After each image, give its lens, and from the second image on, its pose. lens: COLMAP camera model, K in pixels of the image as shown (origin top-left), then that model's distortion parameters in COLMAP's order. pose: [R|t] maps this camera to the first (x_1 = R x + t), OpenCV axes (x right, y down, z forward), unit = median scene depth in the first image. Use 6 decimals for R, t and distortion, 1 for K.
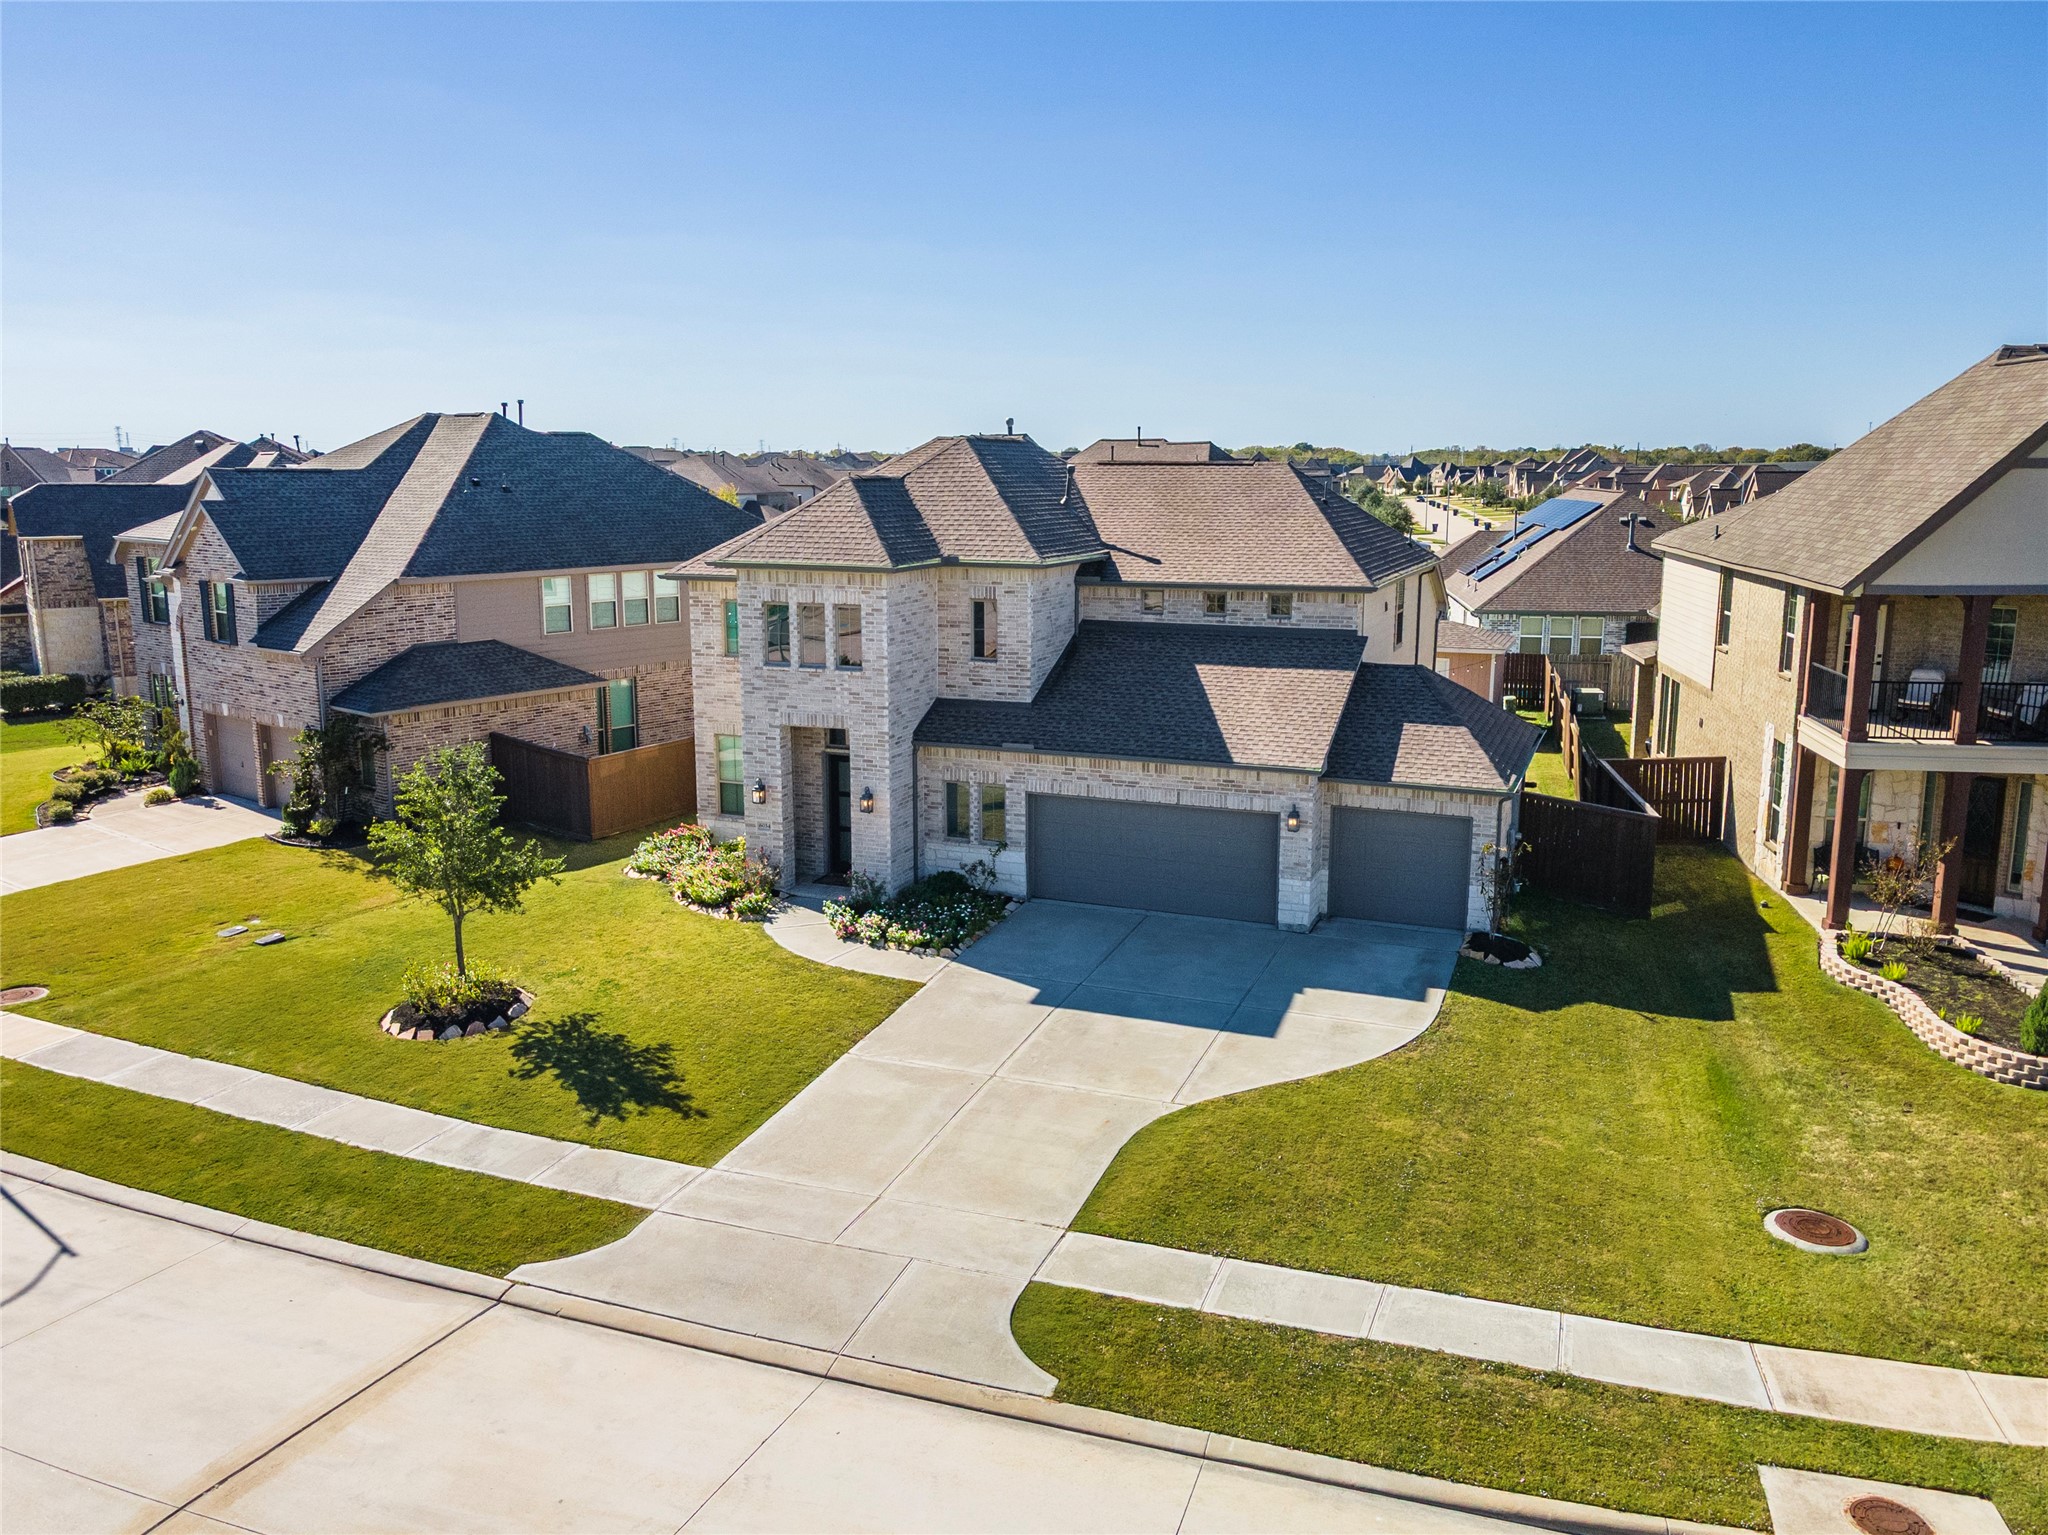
lens RADIAL K [[1649.2, 0, 1035.1], [0, 1649.2, 763.1], [0, 0, 1]] dist [0.048804, -0.004945]
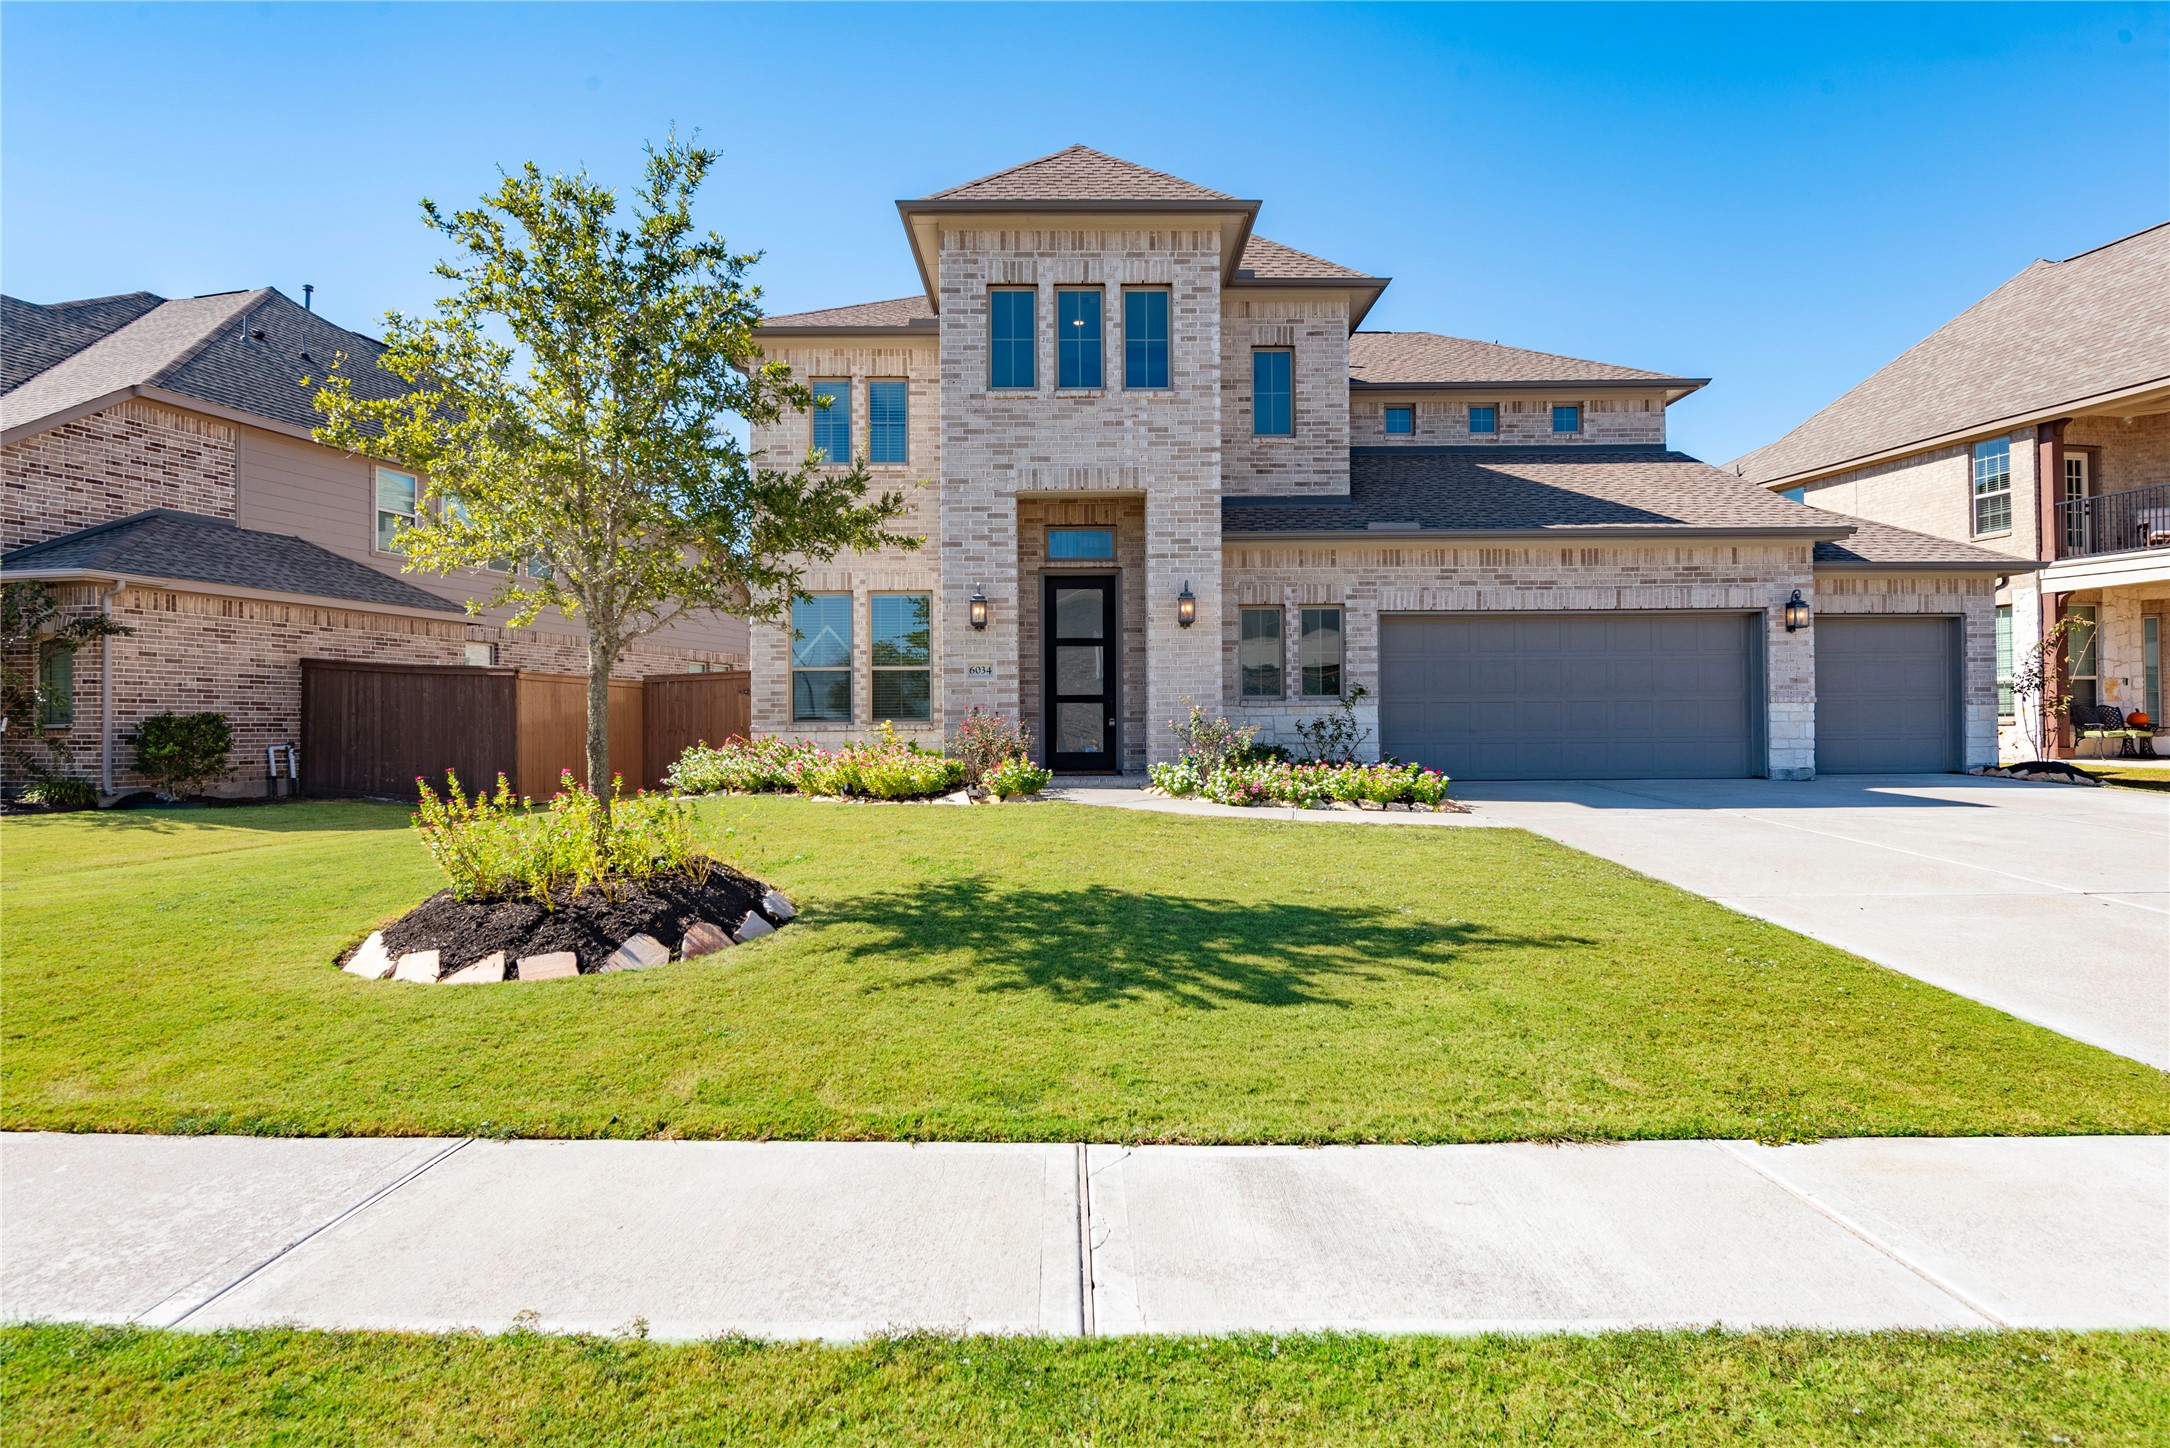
lens RADIAL K [[1206.0, 0, 1106.3], [0, 1206.0, 724.8], [0, 0, 1]] dist [0.019082, -0.003839]
pose [[0.916476, -0.006317, 0.400040, -0.302082], [0.084964, 0.980142, -0.179172, 0.140749], [-0.390964, 0.198196, 0.898813, 0.624134]]
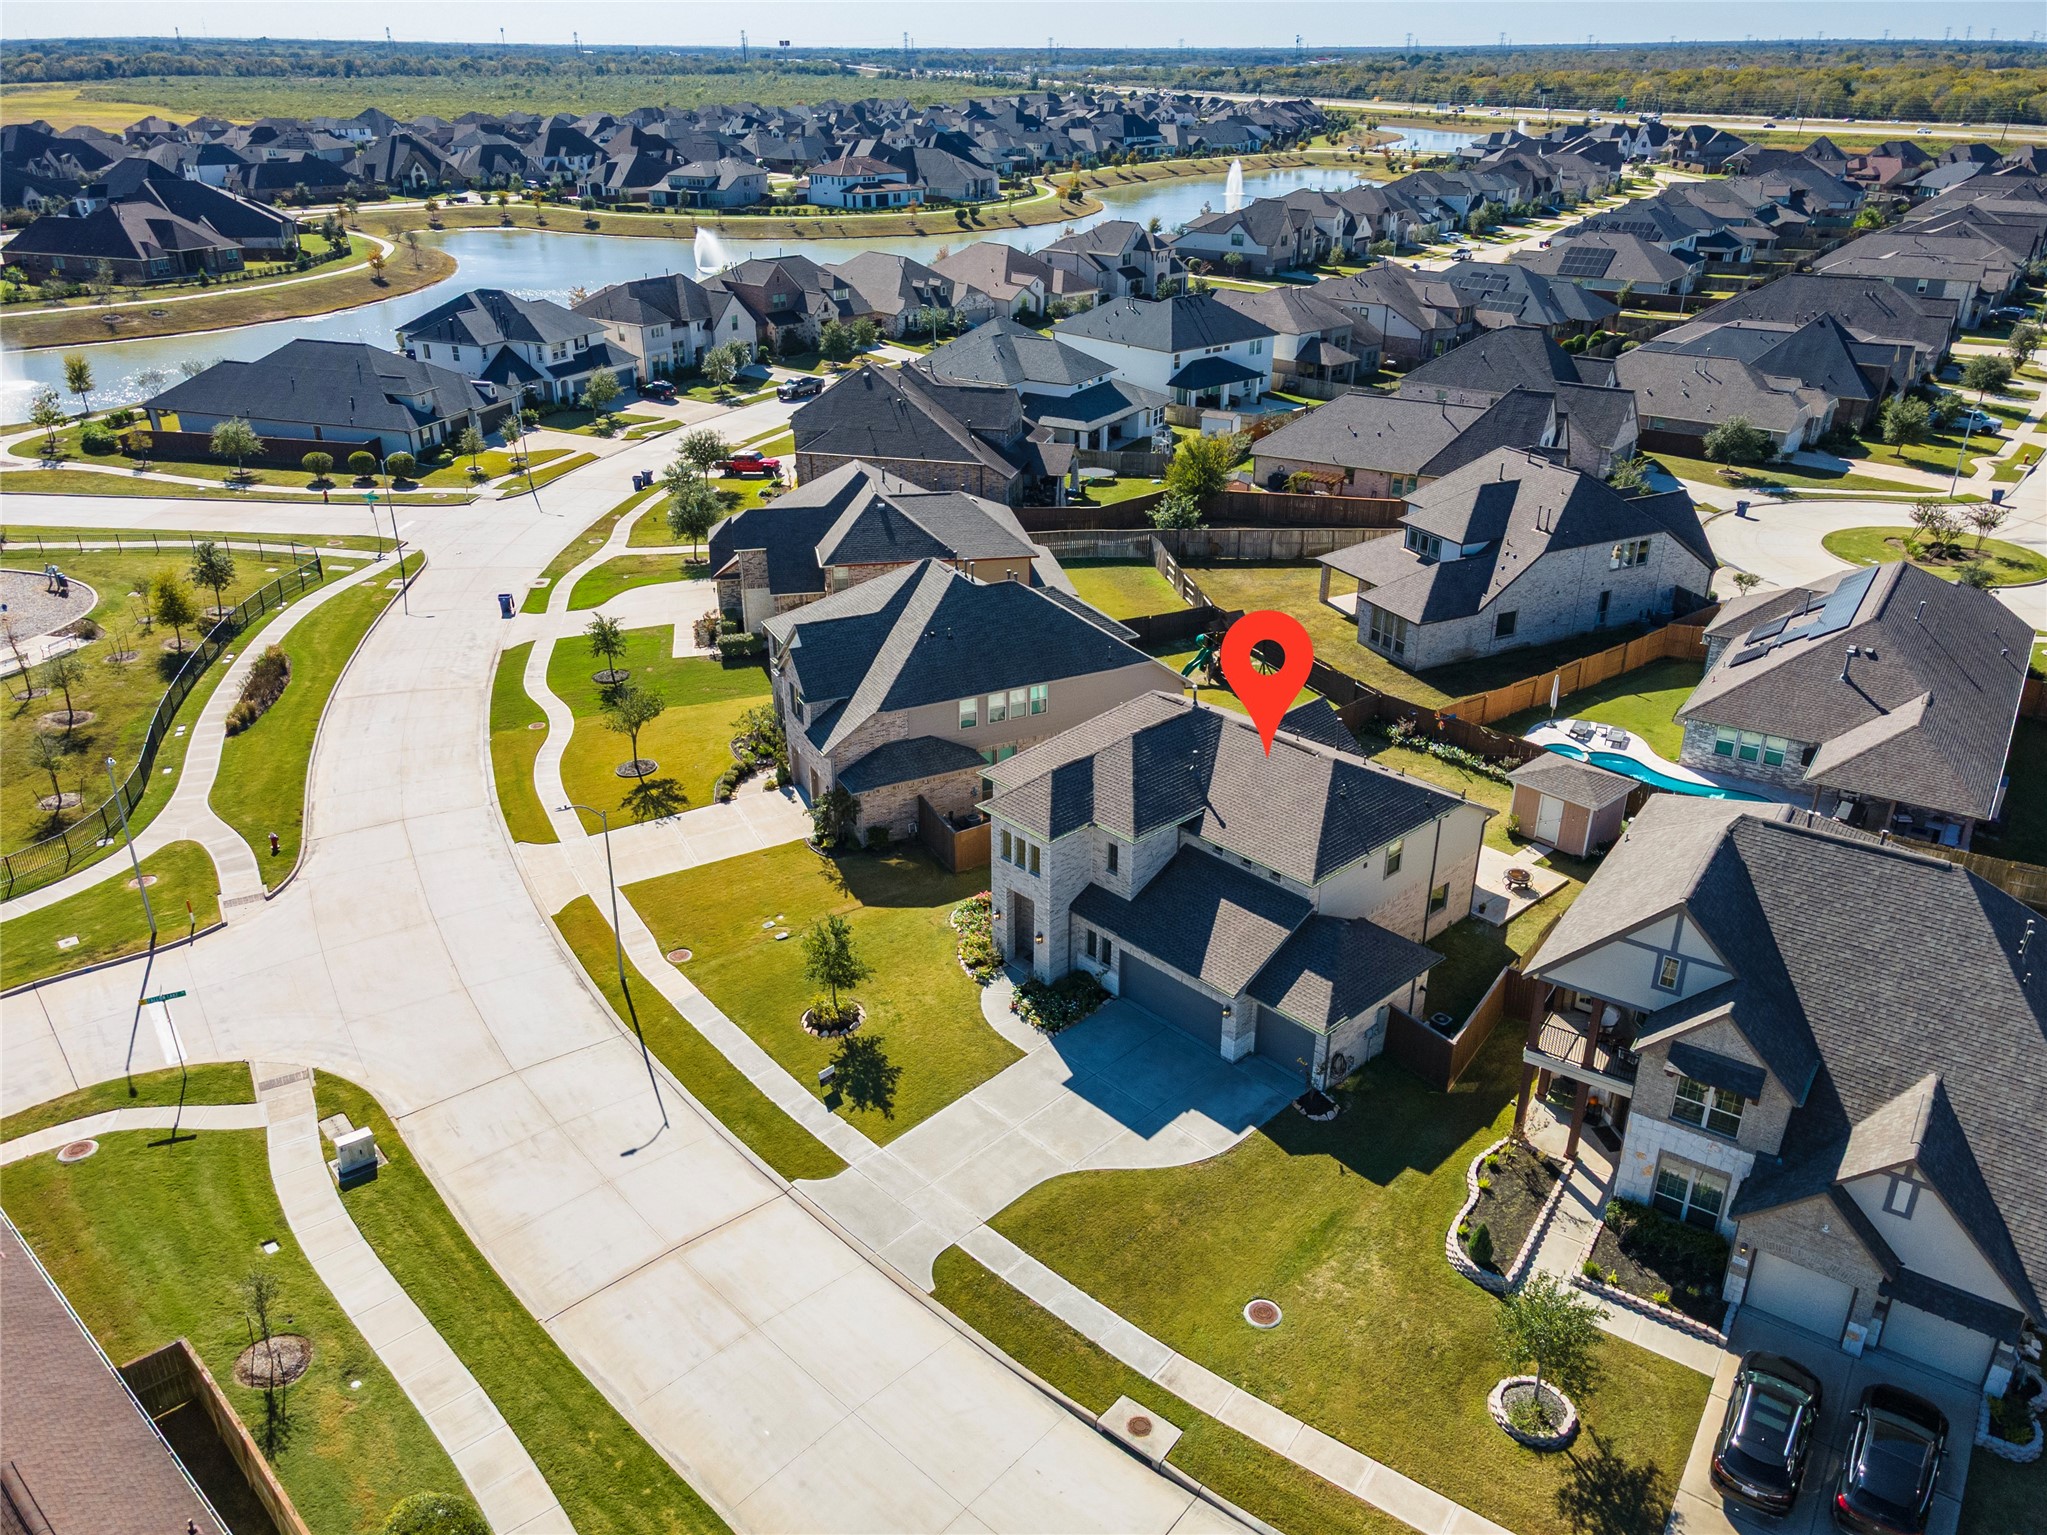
lens RADIAL K [[1648.4, 0, 1016.5], [0, 1648.4, 754.8], [0, 0, 1]] dist [0.048804, -0.004945]
pose [[0.903067, 0.181325, -0.389348, 0.594908], [-0.078917, 0.961132, 0.264570, -0.700056], [0.422188, -0.208198, 0.882276, -0.693551]]
